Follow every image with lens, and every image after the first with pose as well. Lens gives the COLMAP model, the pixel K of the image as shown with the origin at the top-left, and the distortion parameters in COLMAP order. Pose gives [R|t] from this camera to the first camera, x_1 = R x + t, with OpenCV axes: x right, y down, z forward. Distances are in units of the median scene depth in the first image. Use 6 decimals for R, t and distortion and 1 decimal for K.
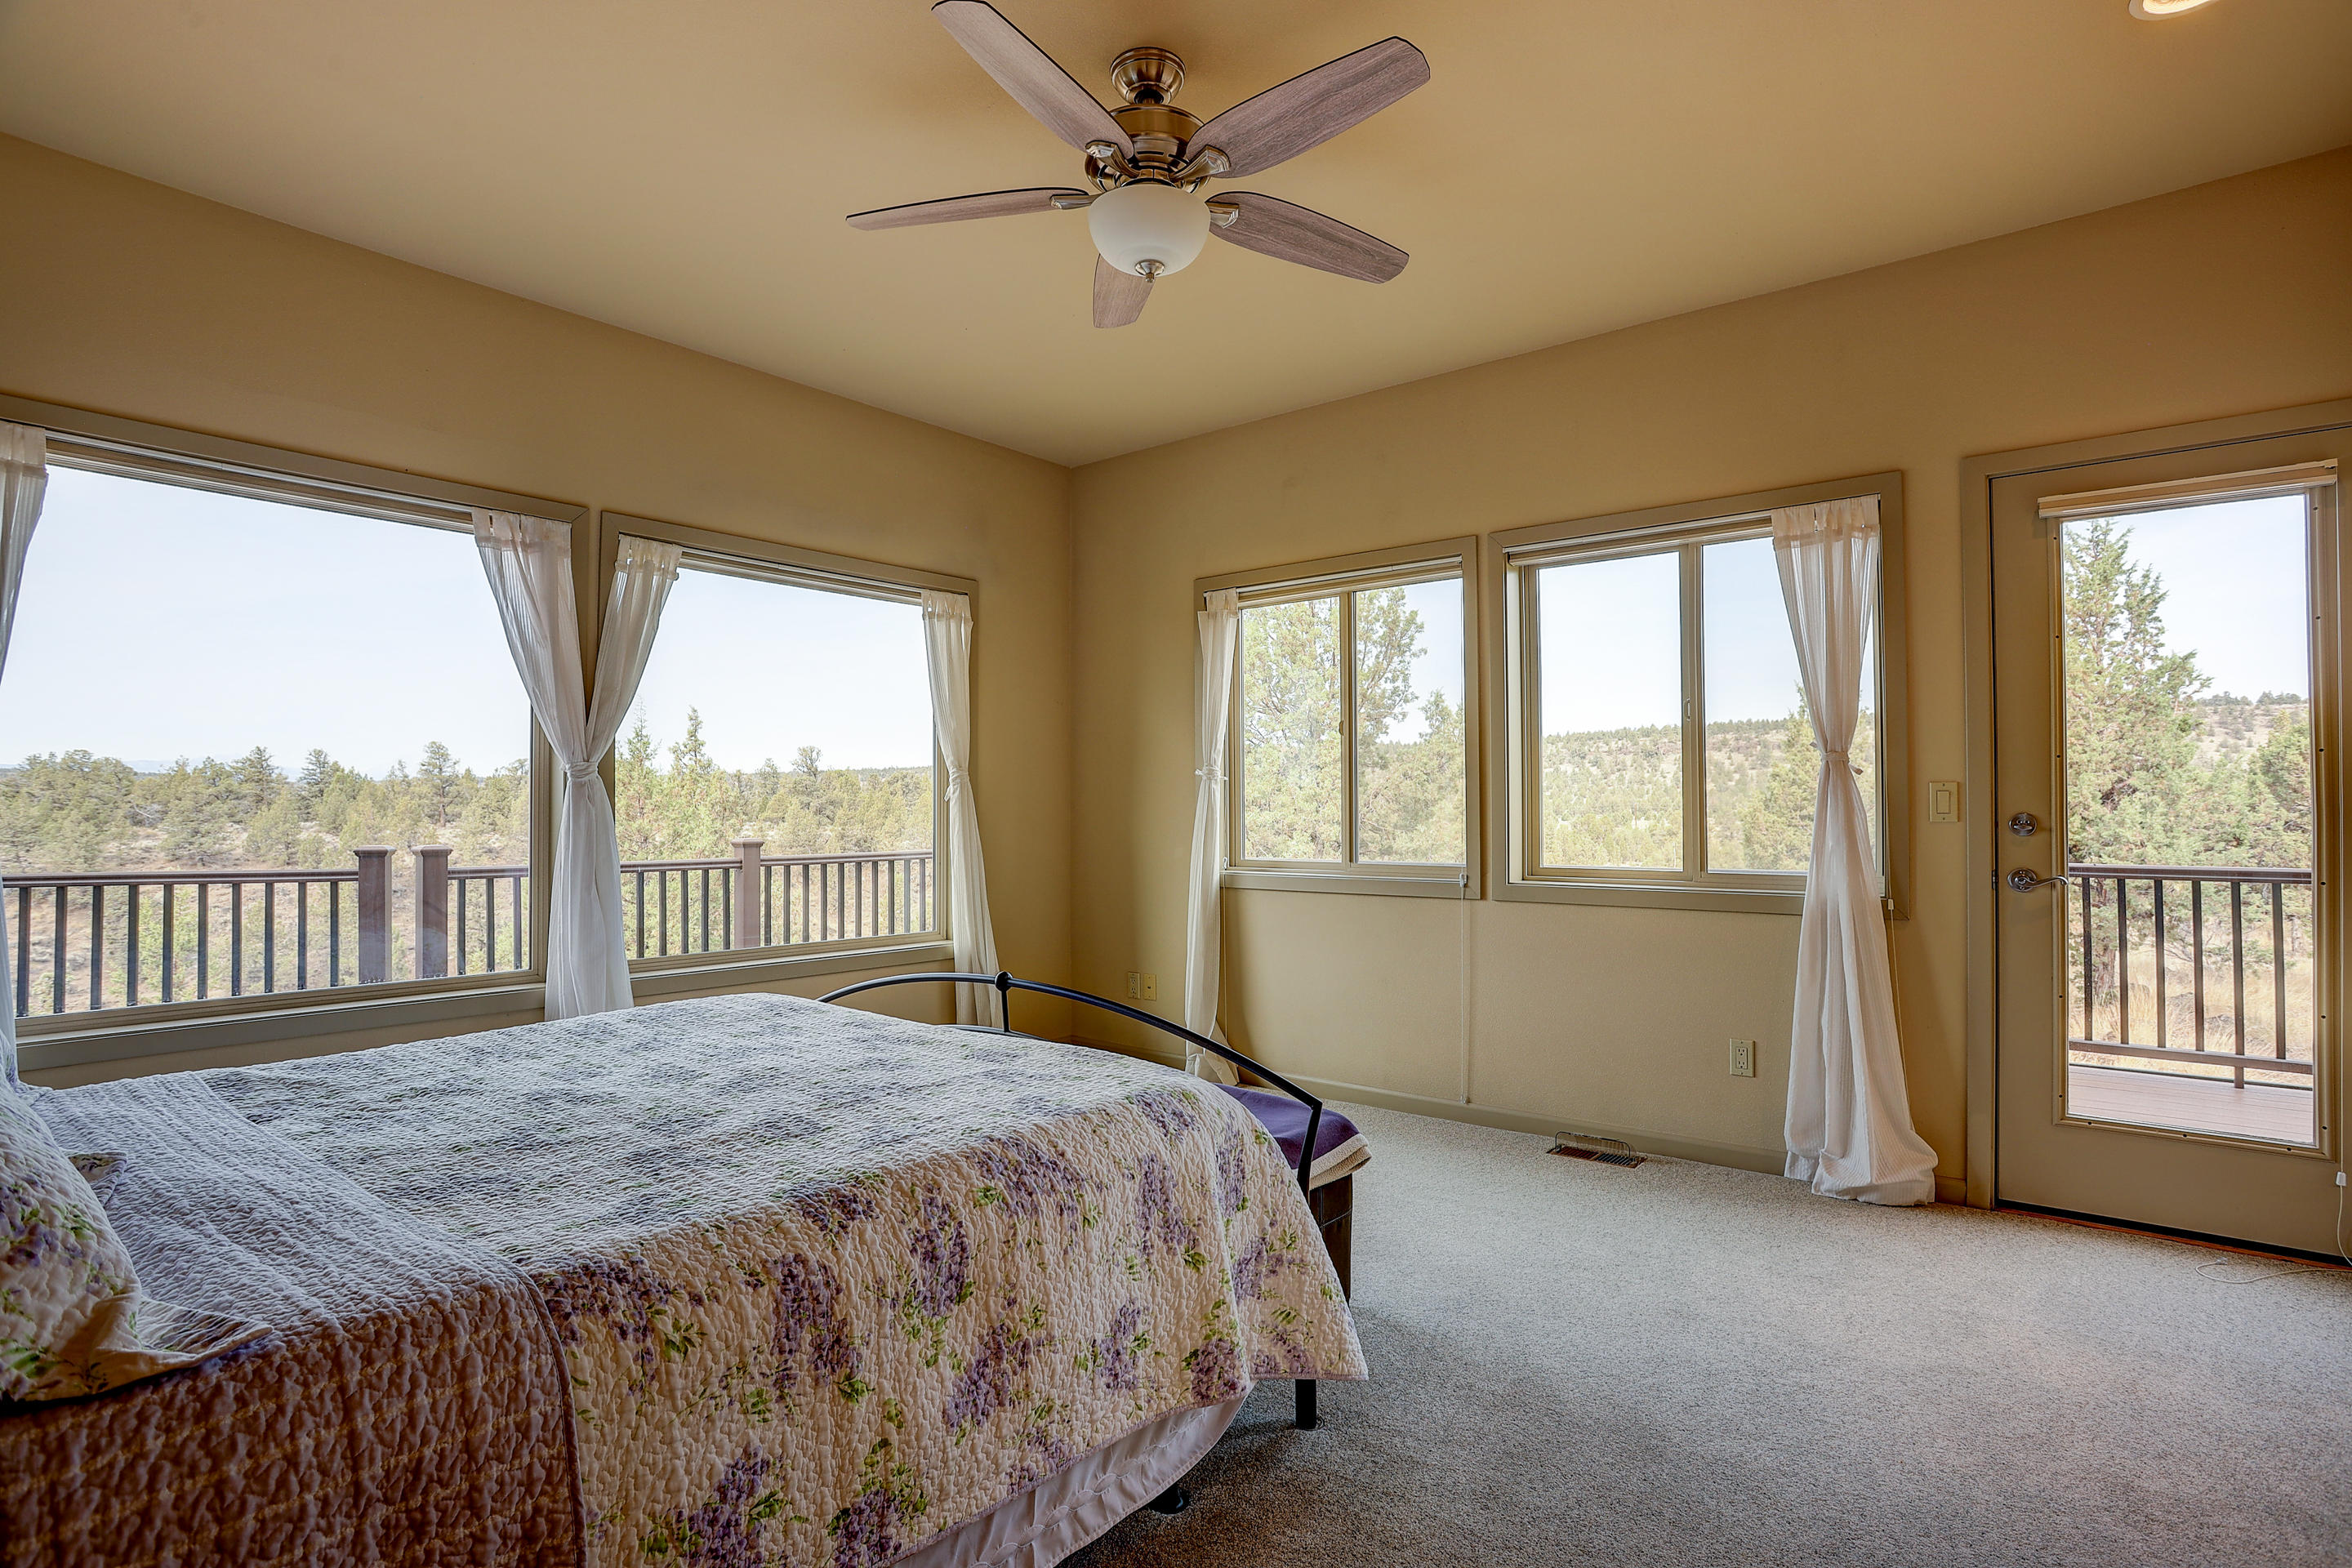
lens RADIAL K [[1149.4, 0, 1176.0], [0, 1149.4, 784.0], [0, 0, 1]] dist [-0.081954, 0.035153]
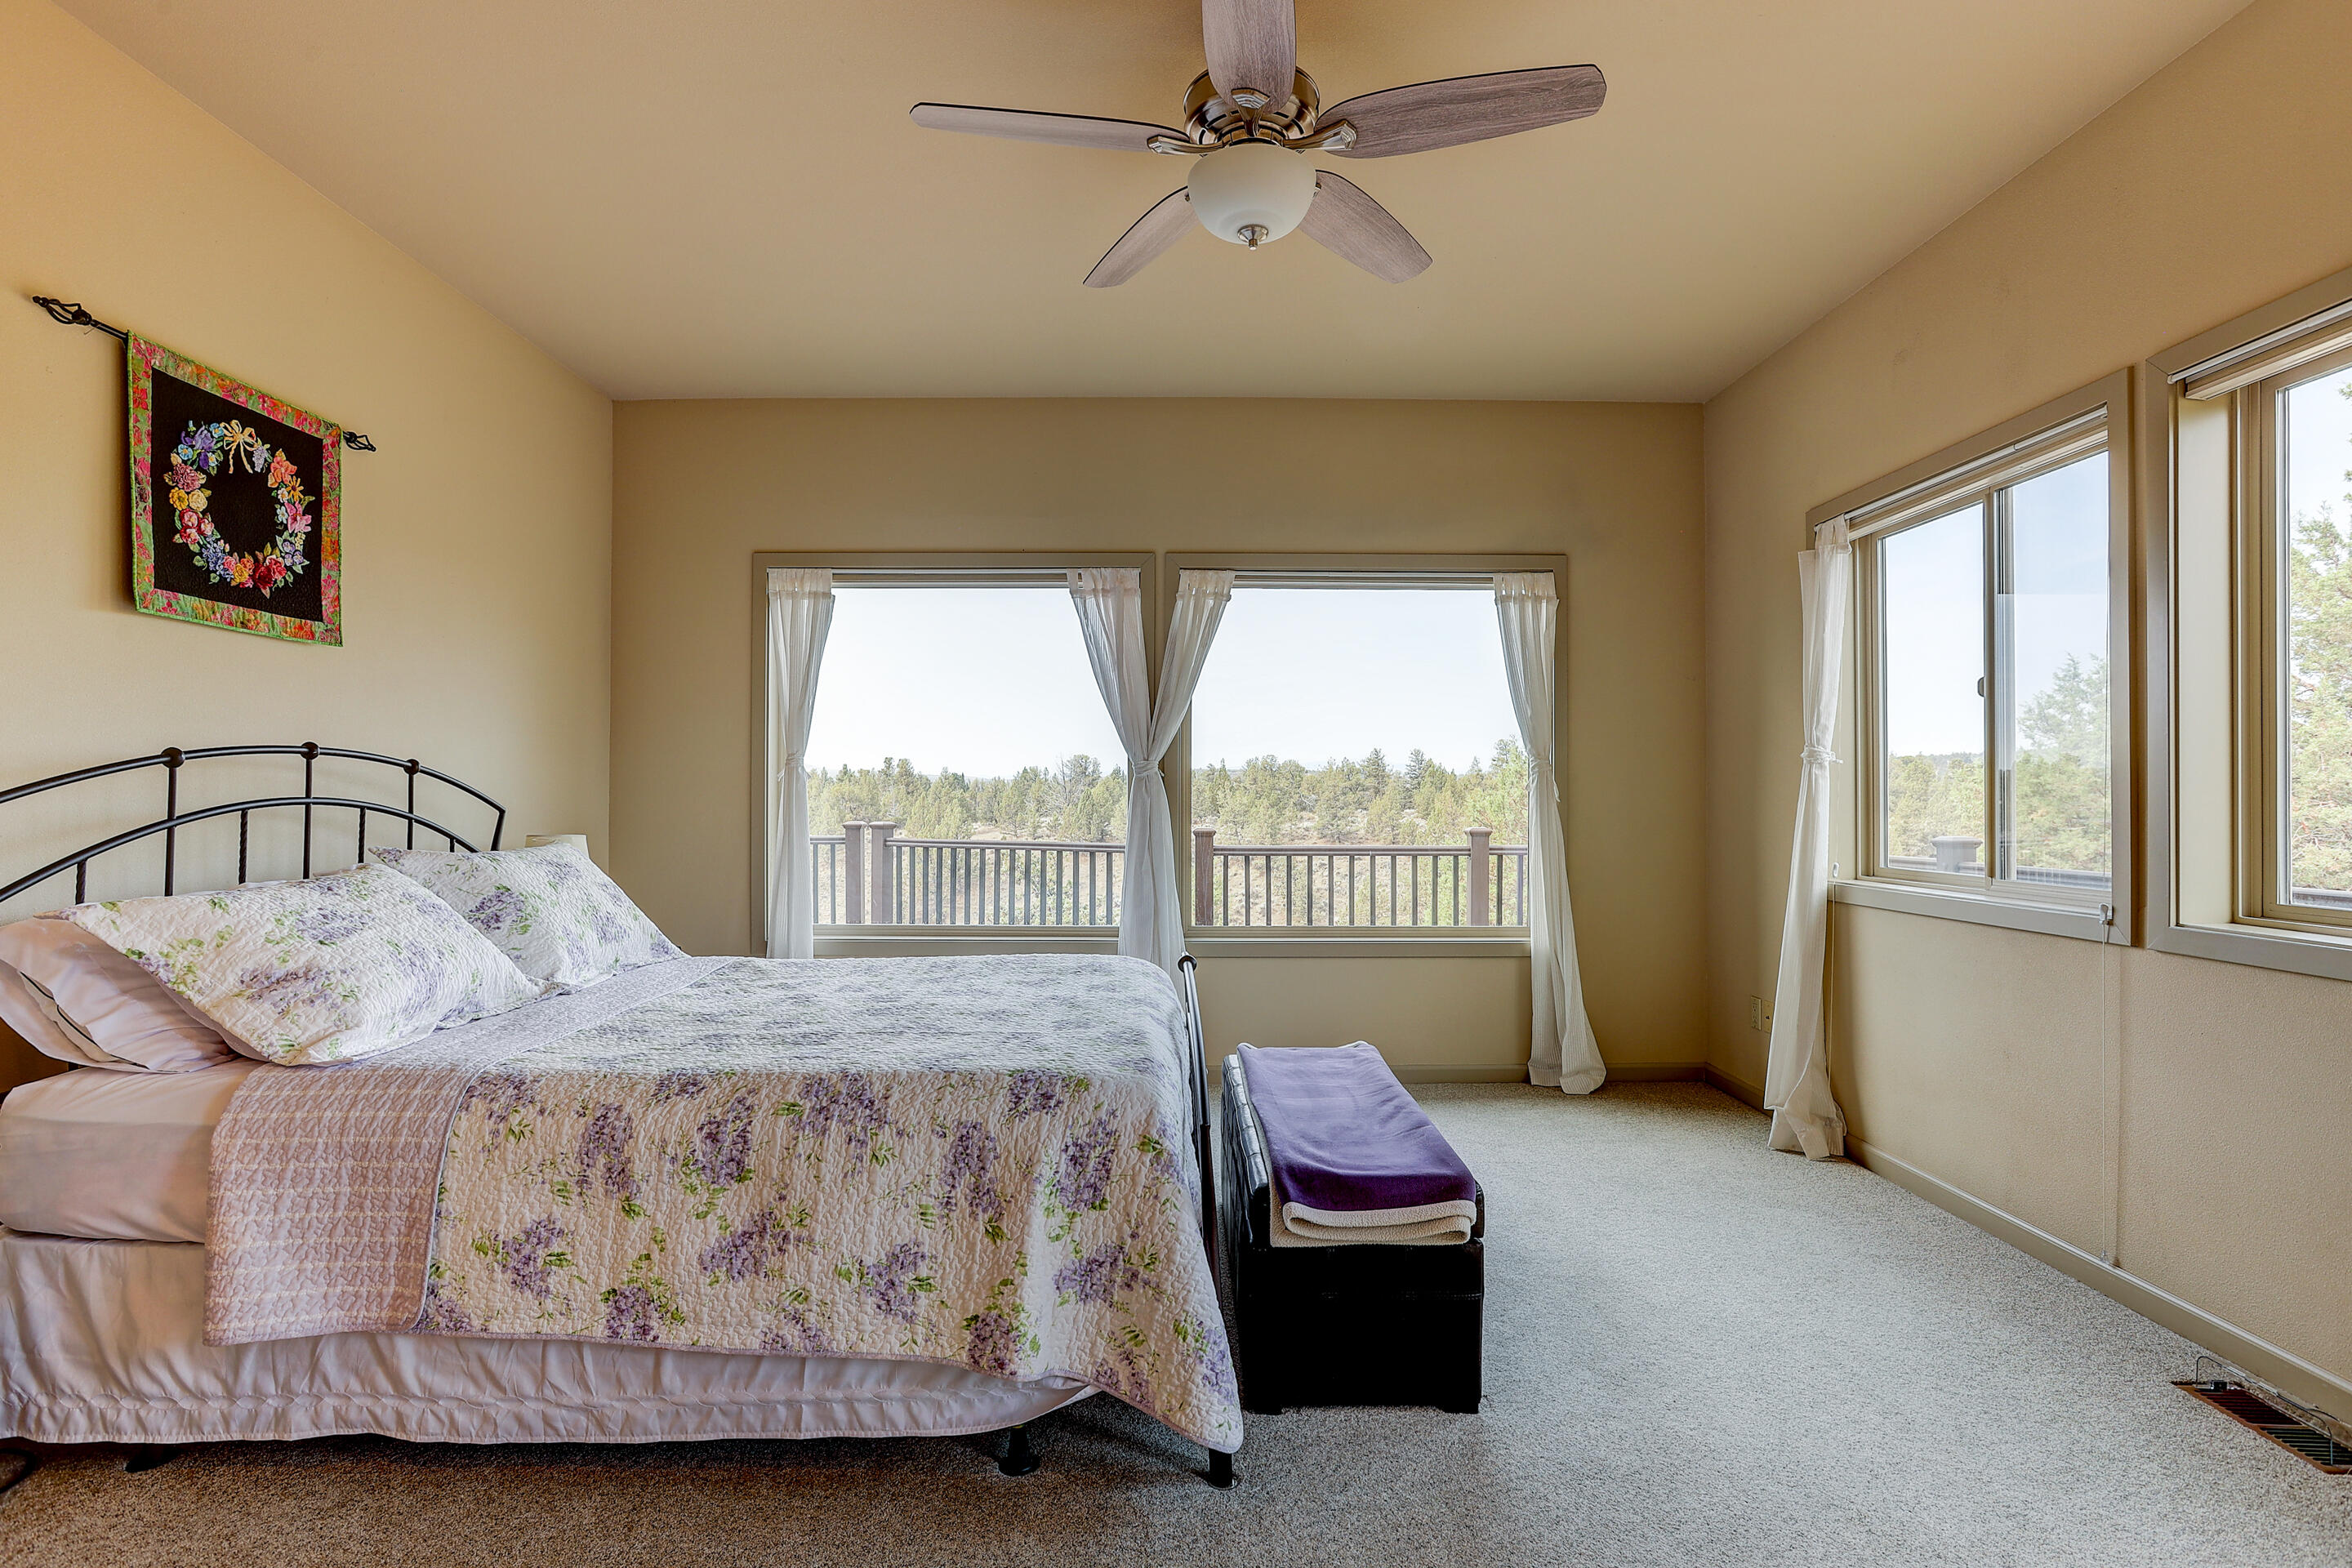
lens RADIAL K [[1142.4, 0, 1193.4], [0, 1142.4, 789.6], [0, 0, 1]] dist [-0.059068, 0.036194]
pose [[0.639880, -0.003192, -0.768468, 0.860002], [0.013850, 0.999877, 0.007379, 0.006151], [0.768350, -0.015365, 0.639846, 0.440715]]
